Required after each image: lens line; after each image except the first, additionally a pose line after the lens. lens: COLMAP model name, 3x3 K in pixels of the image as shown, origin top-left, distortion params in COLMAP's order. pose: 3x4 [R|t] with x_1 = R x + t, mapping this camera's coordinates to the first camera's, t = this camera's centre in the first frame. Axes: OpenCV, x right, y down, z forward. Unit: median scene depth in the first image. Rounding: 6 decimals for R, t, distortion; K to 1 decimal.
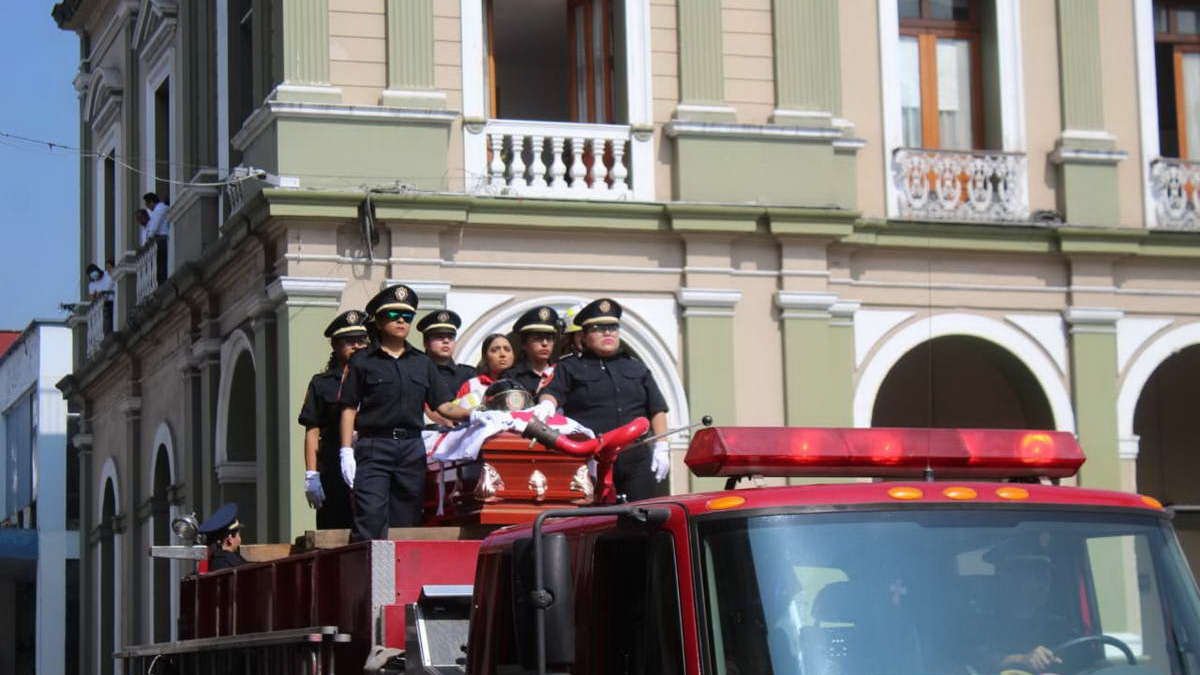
lens RADIAL K [[2877.6, 0, 603.7], [0, 2877.6, 341.6], [0, 0, 1]] dist [0.395716, 0.000000]
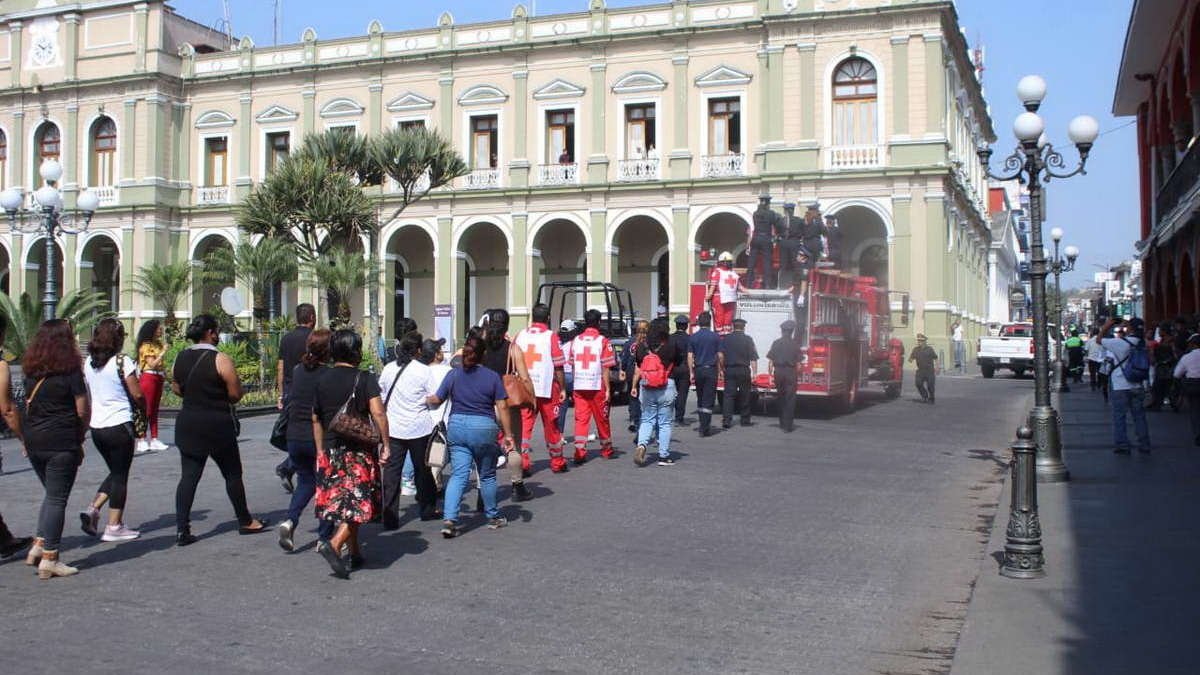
lens RADIAL K [[786.0, 0, 603.3], [0, 786.0, 340.4], [0, 0, 1]] dist [-0.035853, -0.001419]
pose [[0.837470, 0.026757, -0.545828, 0.237955], [0.057115, 0.989045, 0.136117, 0.005749], [0.543491, -0.145169, 0.826767, 0.085903]]
